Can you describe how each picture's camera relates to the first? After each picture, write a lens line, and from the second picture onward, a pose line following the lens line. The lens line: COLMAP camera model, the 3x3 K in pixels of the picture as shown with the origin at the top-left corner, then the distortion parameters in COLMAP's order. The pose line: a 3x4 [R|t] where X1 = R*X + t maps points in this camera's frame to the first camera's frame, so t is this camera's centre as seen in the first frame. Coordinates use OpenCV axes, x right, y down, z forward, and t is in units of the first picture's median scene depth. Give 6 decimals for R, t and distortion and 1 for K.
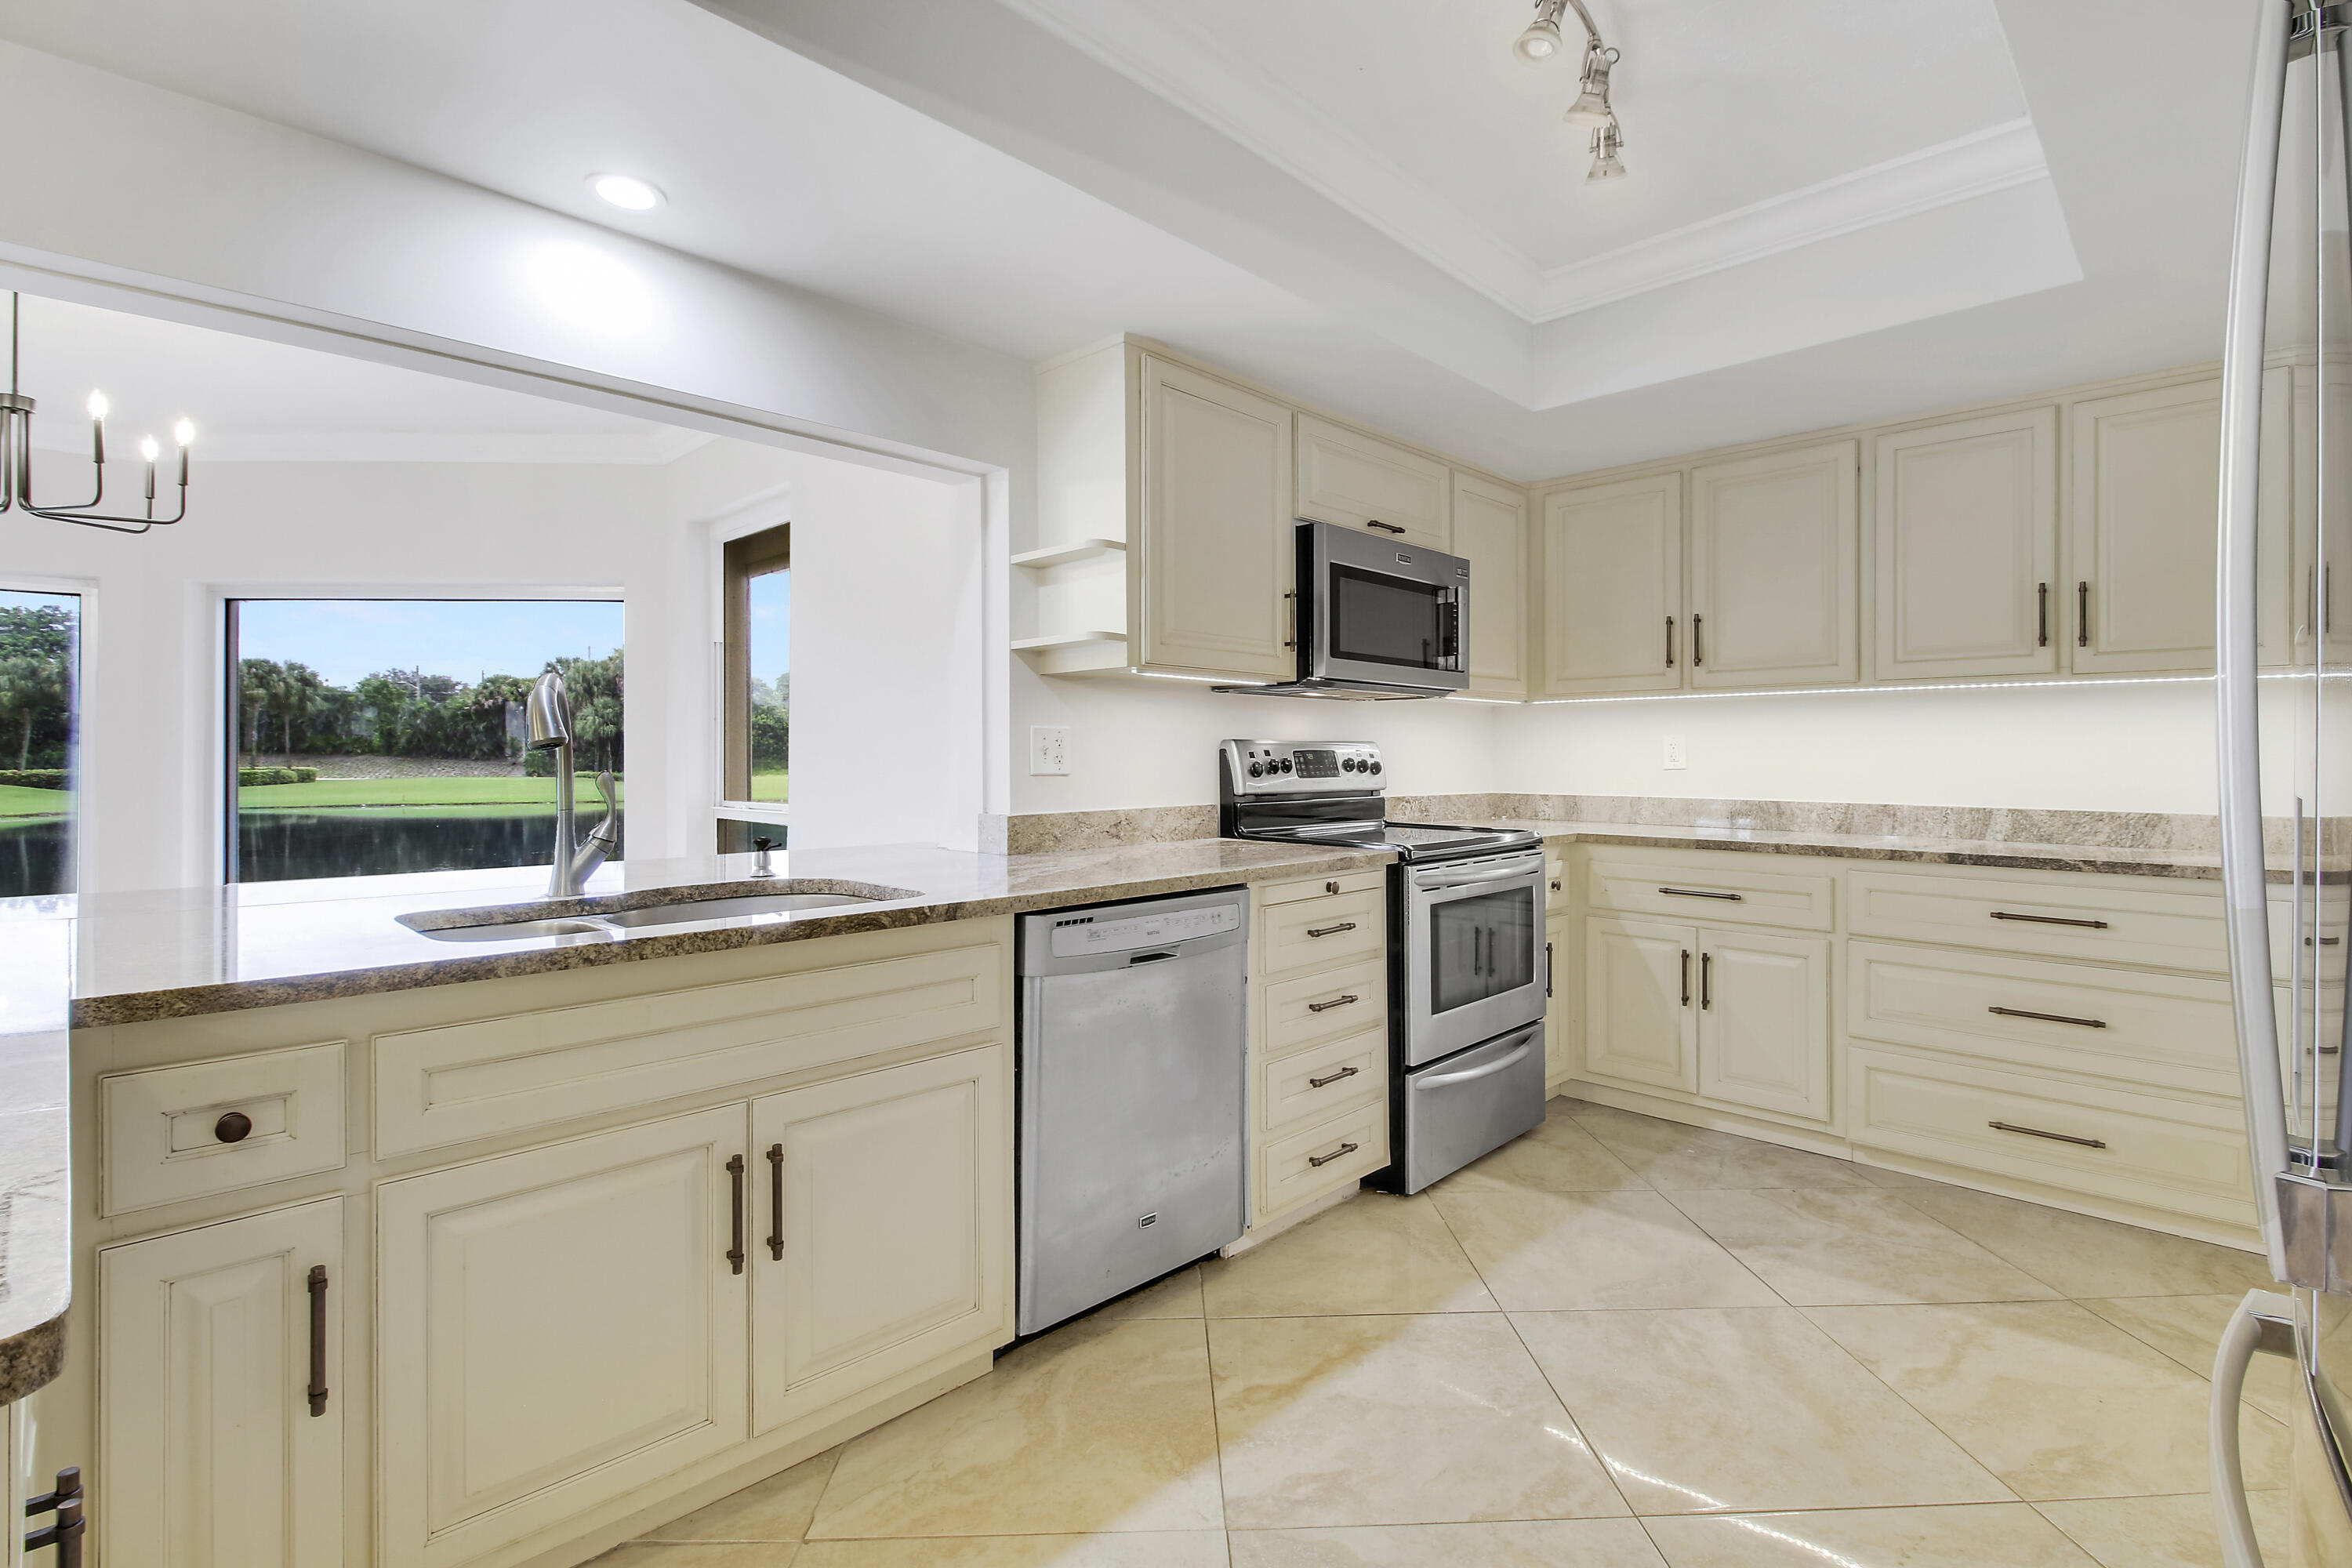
lens RADIAL K [[1102.0, 0, 1179.4], [0, 1102.0, 771.5], [0, 0, 1]] dist [-0.017555, -0.000221]
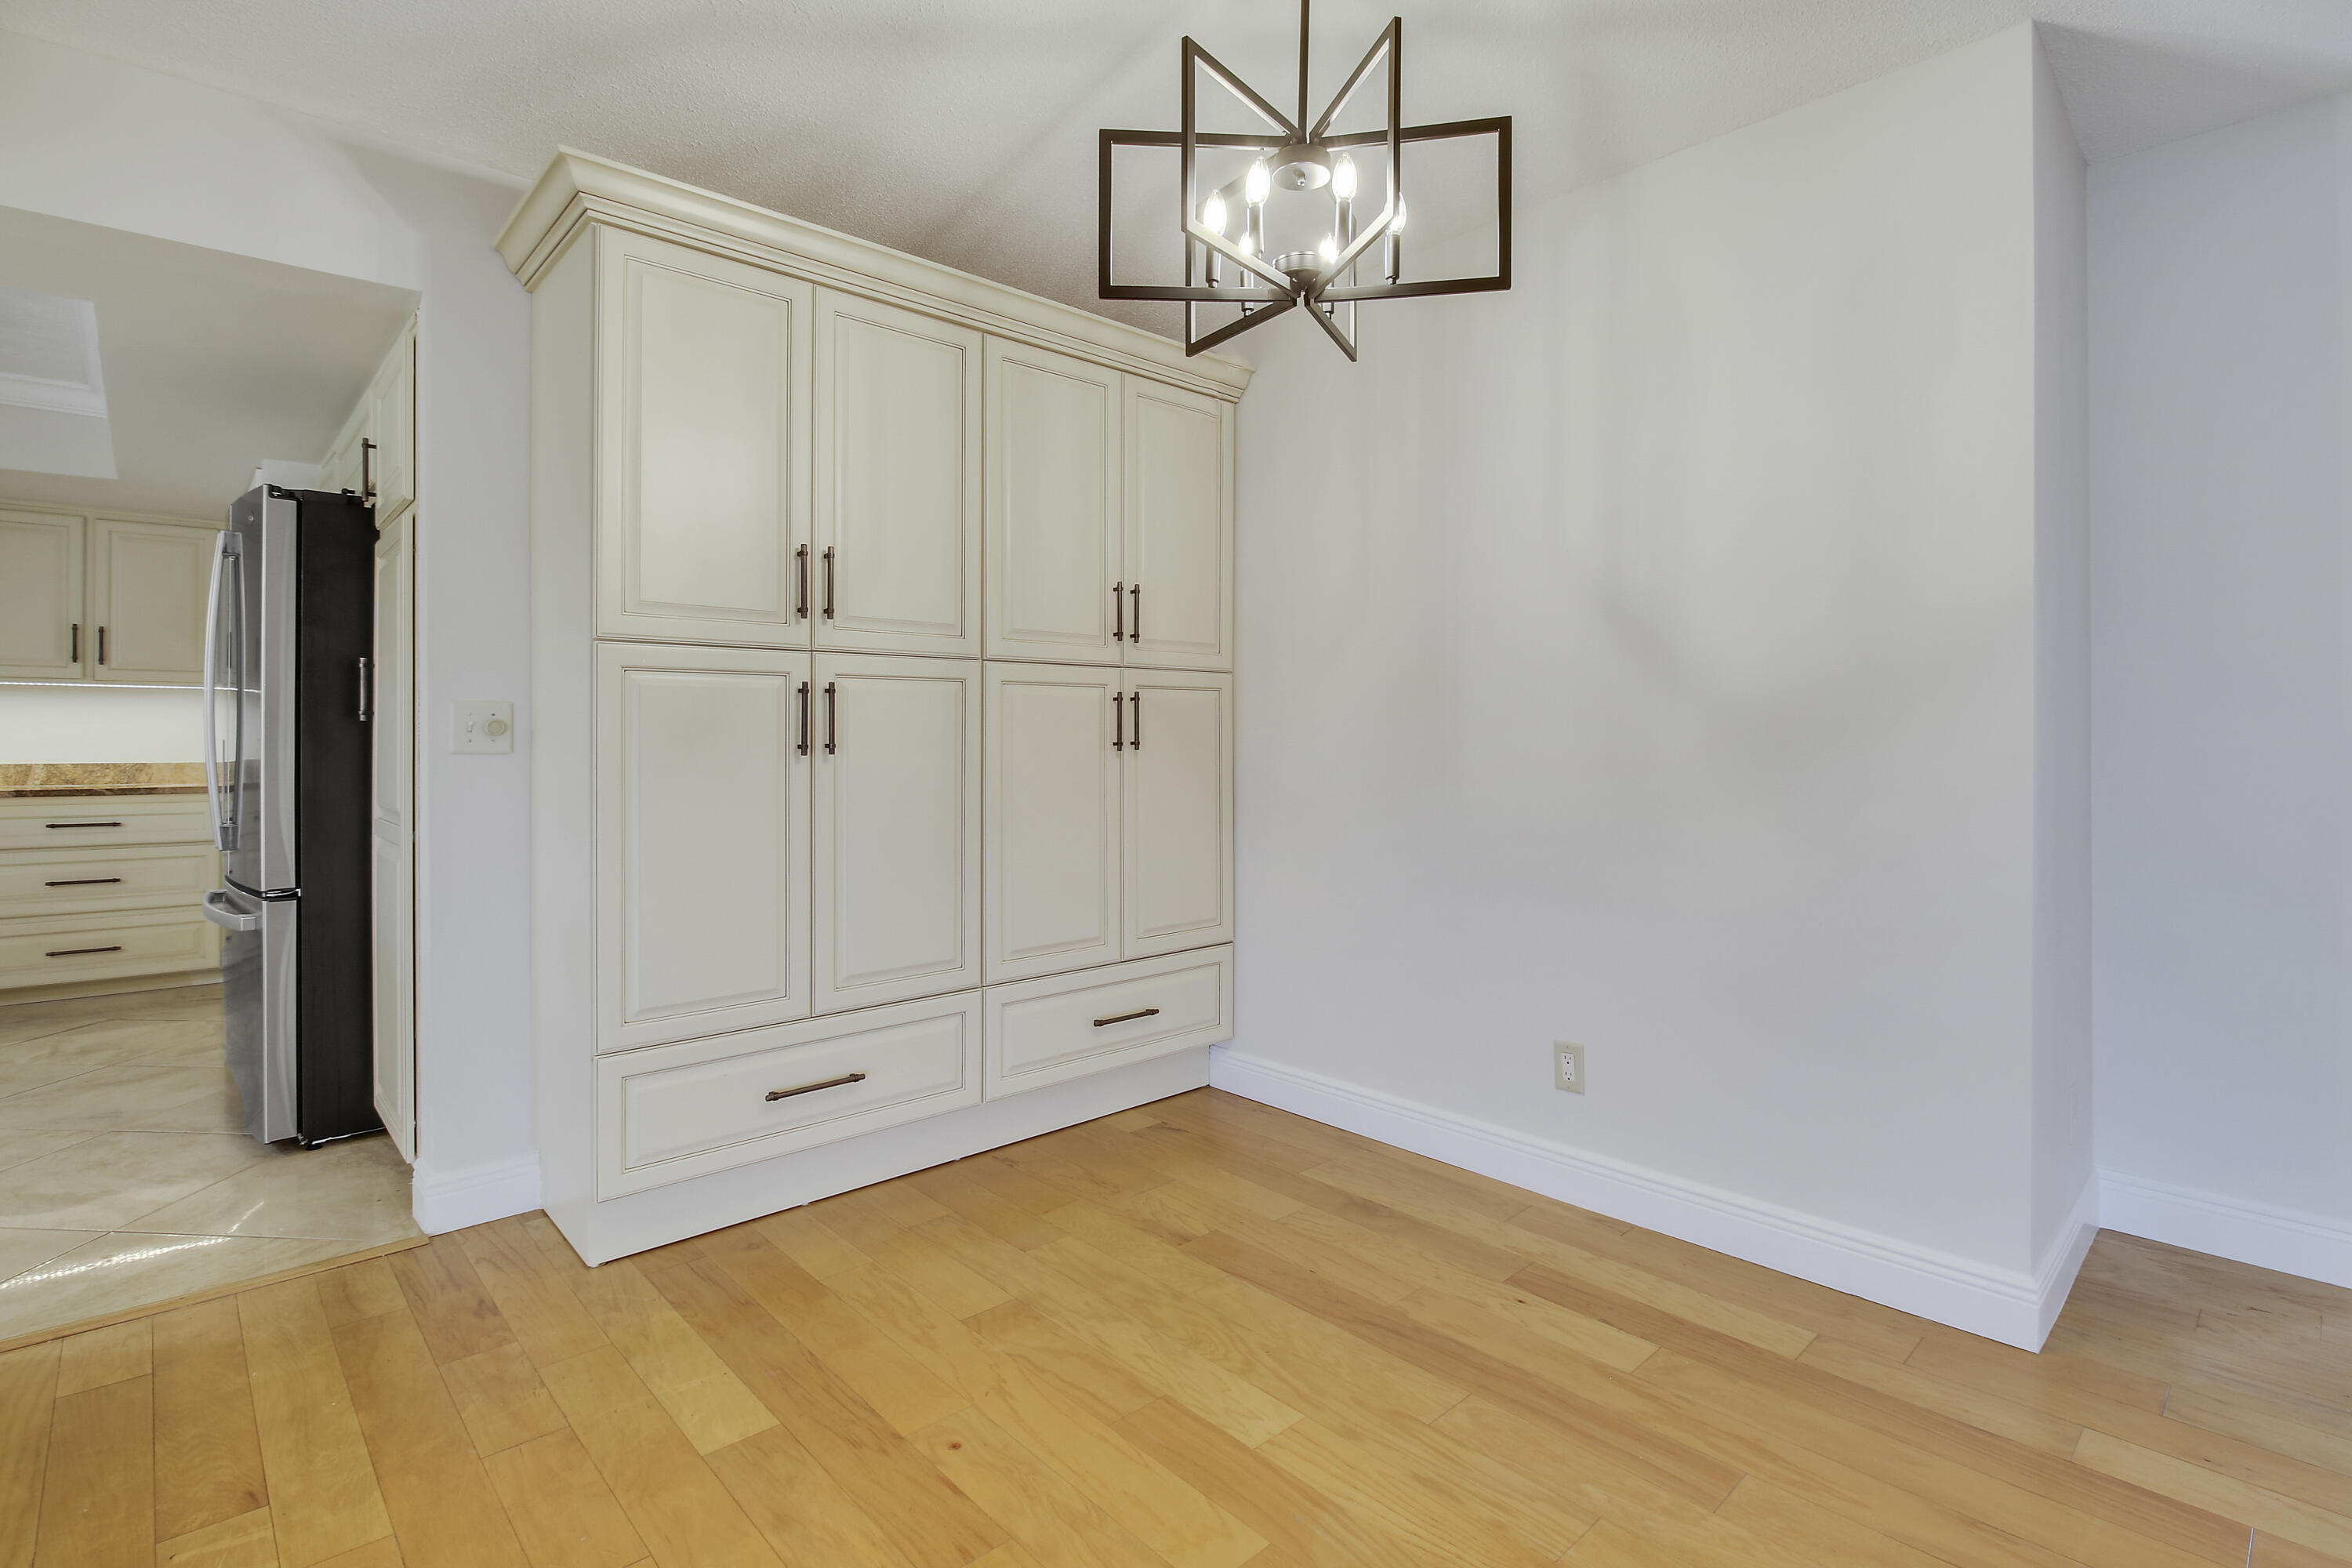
lens RADIAL K [[1102.0, 0, 1155.4], [0, 1102.0, 726.6], [0, 0, 1]] dist [-0.017555, -0.000221]
pose [[0.055740, 0.005997, 0.998427, -0.698686], [0.010524, 0.999923, -0.006594, 0.009278], [-0.998390, 0.010875, 0.055673, -0.671016]]
